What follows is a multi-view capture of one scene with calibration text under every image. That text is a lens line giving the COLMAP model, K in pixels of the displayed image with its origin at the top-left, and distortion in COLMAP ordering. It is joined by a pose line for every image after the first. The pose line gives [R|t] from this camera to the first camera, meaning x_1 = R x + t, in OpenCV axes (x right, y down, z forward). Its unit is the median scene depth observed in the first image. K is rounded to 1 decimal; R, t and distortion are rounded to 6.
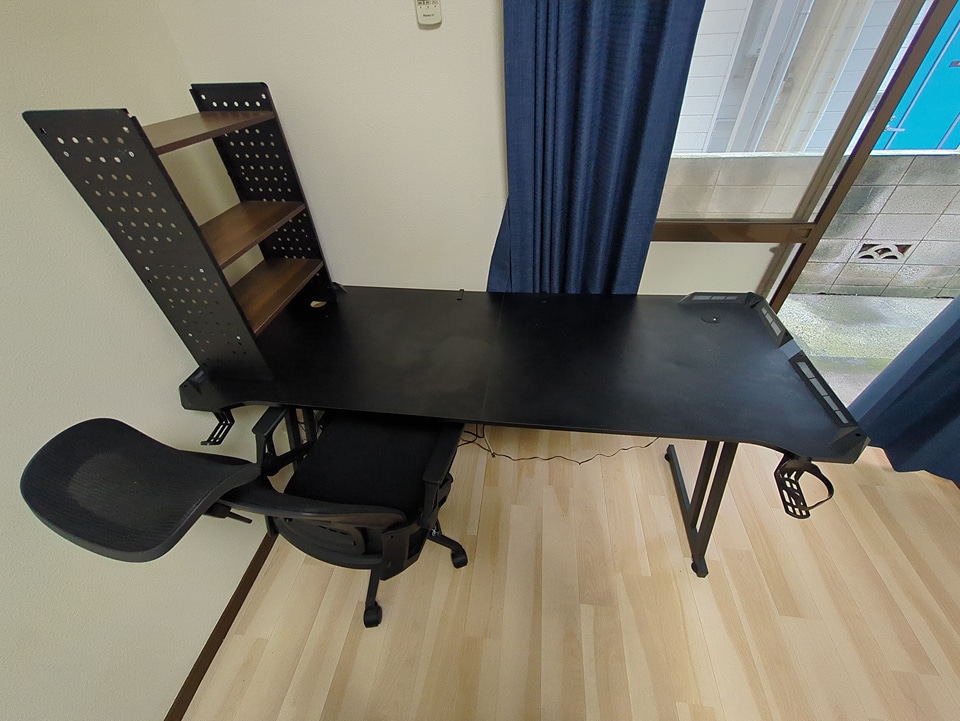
lens RADIAL K [[378.2, 0, 483.5], [0, 378.2, 361.1], [0, 0, 1]] dist [-0.004292, 0.002444]
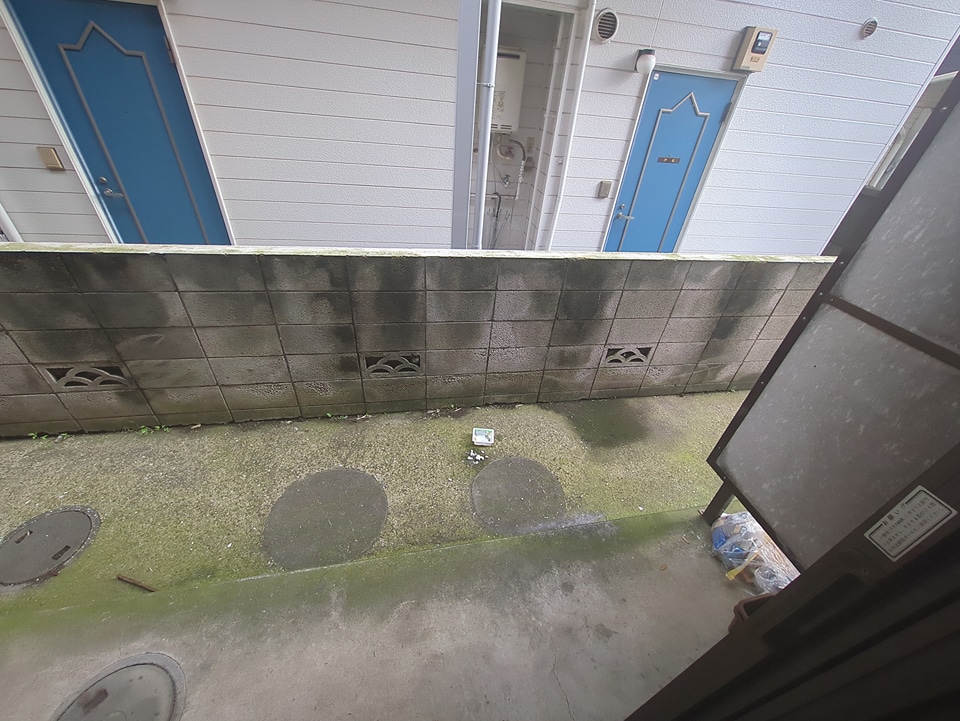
lens RADIAL K [[378.2, 0, 483.5], [0, 378.2, 361.1], [0, 0, 1]] dist [-0.004292, 0.002444]
pose [[0.937765, -0.087121, 0.336165, 0.441390], [0.120642, 0.989458, -0.080111, -0.246422], [-0.325642, 0.115681, 0.938390, 0.280457]]
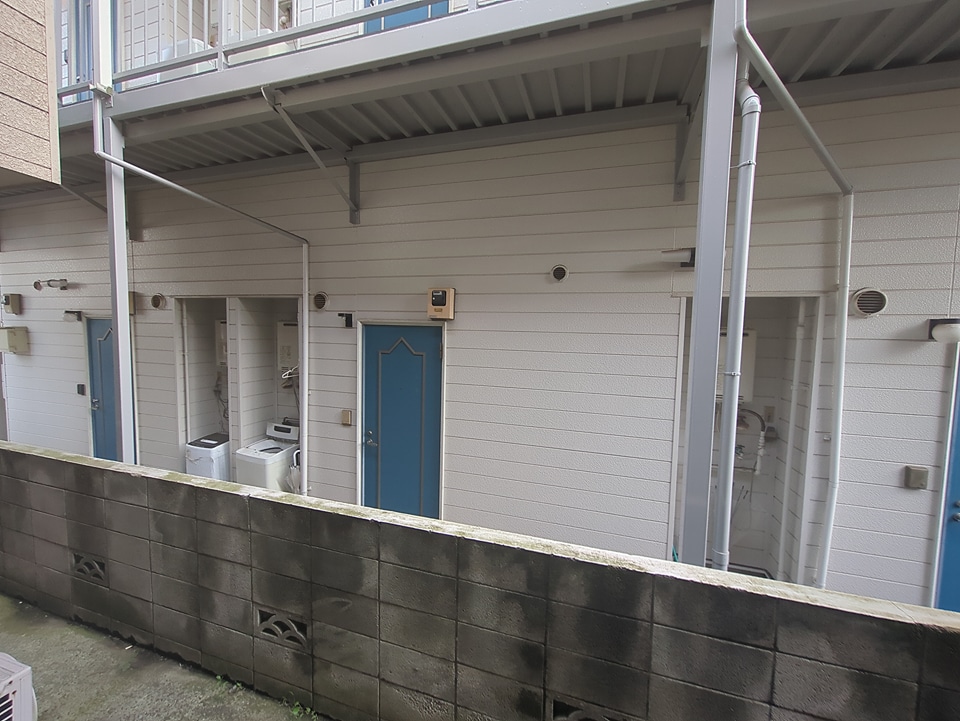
lens RADIAL K [[378.2, 0, 483.5], [0, 378.2, 361.1], [0, 0, 1]] dist [-0.004292, 0.002444]
pose [[0.988267, 0.076508, -0.132193, 0.409863], [-0.141922, 0.779861, -0.609651, -0.379084], [0.056449, 0.621259, 0.781569, 0.350552]]
